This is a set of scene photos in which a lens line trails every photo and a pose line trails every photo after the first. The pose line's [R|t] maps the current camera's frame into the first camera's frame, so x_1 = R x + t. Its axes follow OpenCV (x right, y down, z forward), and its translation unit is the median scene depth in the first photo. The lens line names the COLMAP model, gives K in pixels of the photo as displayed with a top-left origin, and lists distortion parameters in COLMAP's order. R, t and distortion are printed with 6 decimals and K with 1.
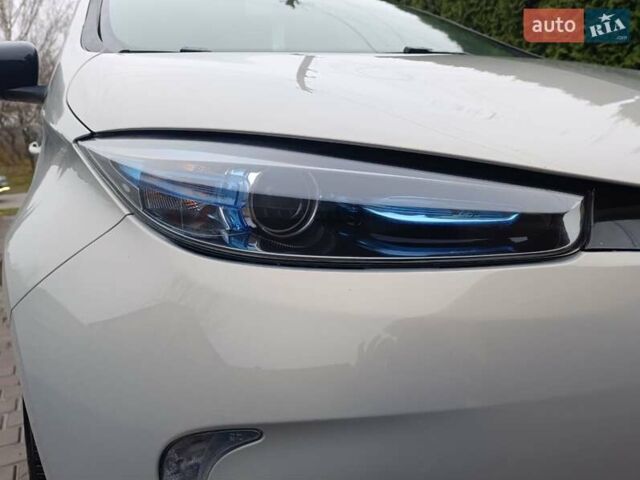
lens RADIAL K [[509.0, 0, 324.7], [0, 509.0, 238.2], [0, 0, 1]] dist [0.025367, -0.010110]
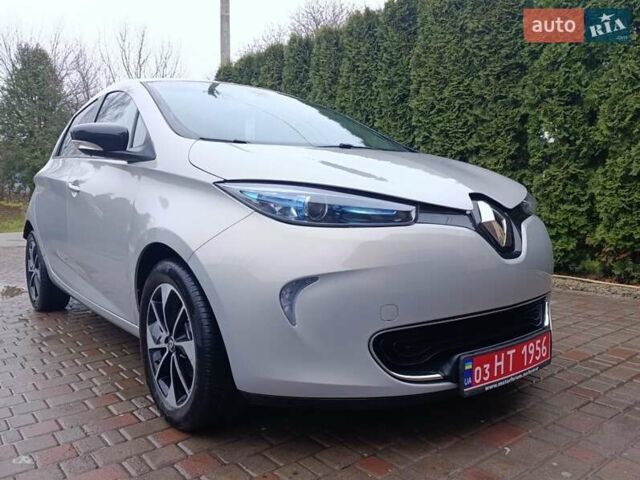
lens RADIAL K [[510.9, 0, 320.0], [0, 510.9, 240.0], [0, 0, 1]] dist [0.031994, -0.043387]
pose [[0.978555, 0.011811, 0.205648, -0.491490], [0.010320, 0.994290, -0.106213, 0.316811], [-0.205728, 0.106057, 0.972845, -1.325971]]
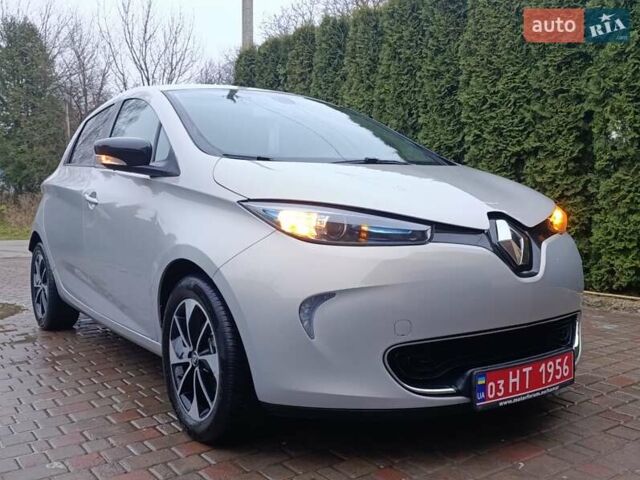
lens RADIAL K [[632.5, 0, 333.9], [0, 632.5, 241.4], [0, 0, 1]] dist [0.037805, -0.069417]
pose [[0.986514, 0.020204, 0.162427, -0.522000], [-0.000158, 0.992469, -0.122492, 0.356933], [-0.163679, 0.120814, 0.979088, -1.959995]]
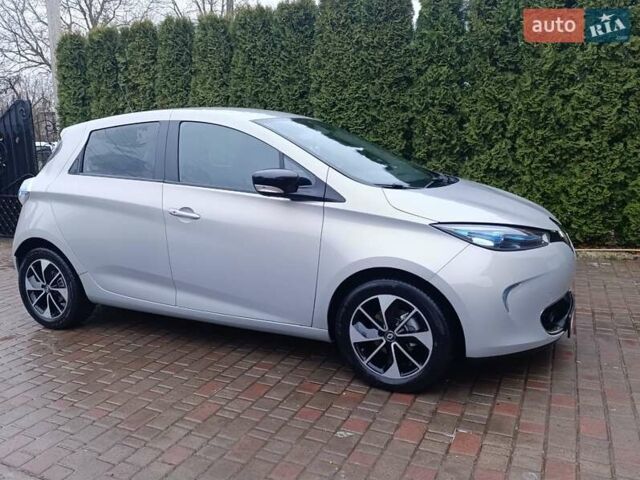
lens RADIAL K [[509.0, 0, 324.7], [0, 509.0, 238.2], [0, 0, 1]] dist [0.025367, -0.010110]
pose [[0.786082, -0.083338, 0.612478, -3.129186], [0.104272, 0.994548, 0.001498, -0.178881], [-0.609263, 0.062687, 0.790486, -1.251814]]
